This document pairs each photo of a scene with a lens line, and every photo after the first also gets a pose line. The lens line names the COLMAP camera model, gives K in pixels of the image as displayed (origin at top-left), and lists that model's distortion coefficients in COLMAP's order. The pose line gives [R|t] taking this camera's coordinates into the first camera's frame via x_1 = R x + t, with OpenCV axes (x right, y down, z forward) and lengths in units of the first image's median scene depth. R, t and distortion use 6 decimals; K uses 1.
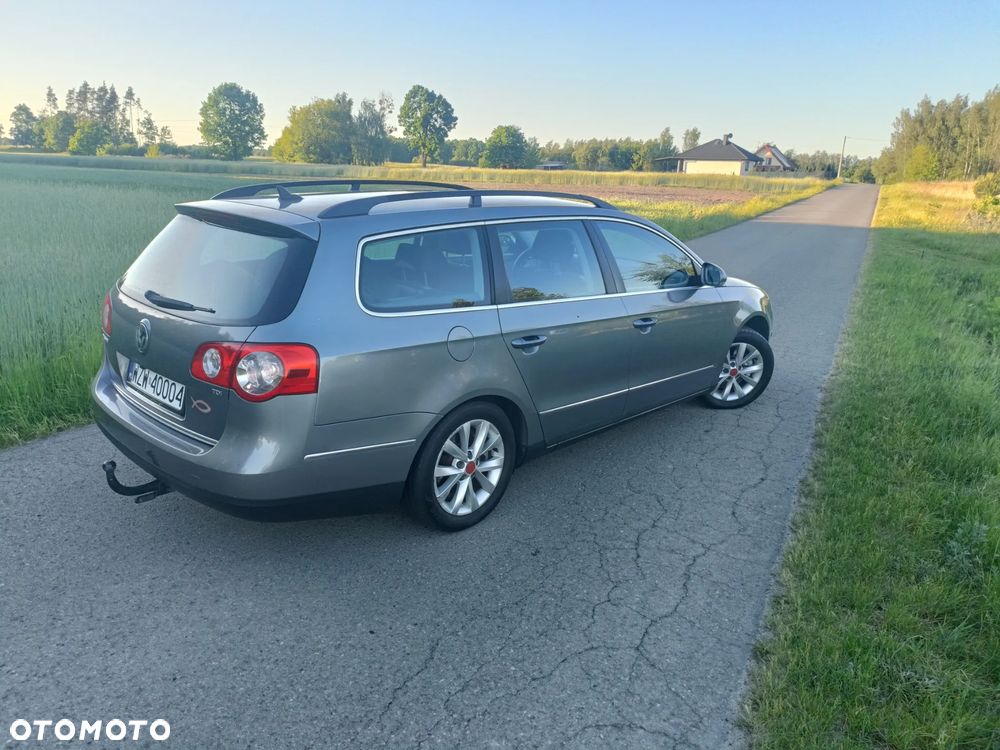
lens RADIAL K [[732.2, 0, 500.0], [0, 732.2, 375.0], [0, 0, 1]] dist [0.043387, -0.002308]
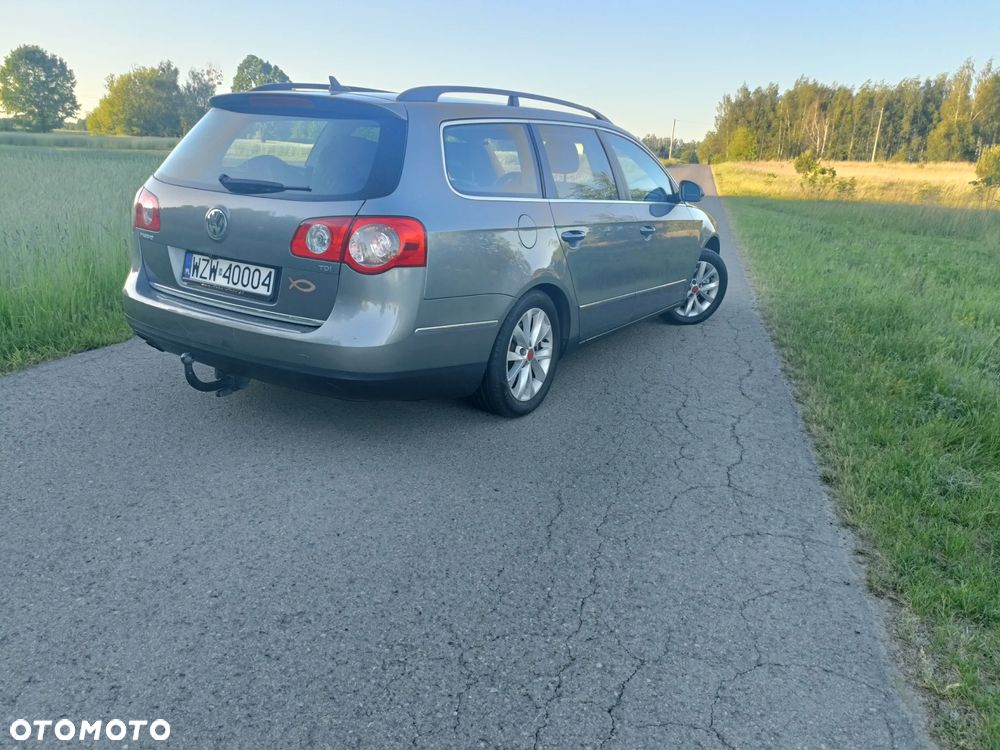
lens RADIAL K [[732.2, 0, 503.2], [0, 732.2, 372.4], [0, 0, 1]] dist [0.039643, -0.028776]
pose [[0.979496, -0.049408, 0.195312, -0.281511], [0.044642, 0.998590, 0.028729, 0.117996], [-0.196456, -0.019421, 0.980320, -0.020222]]
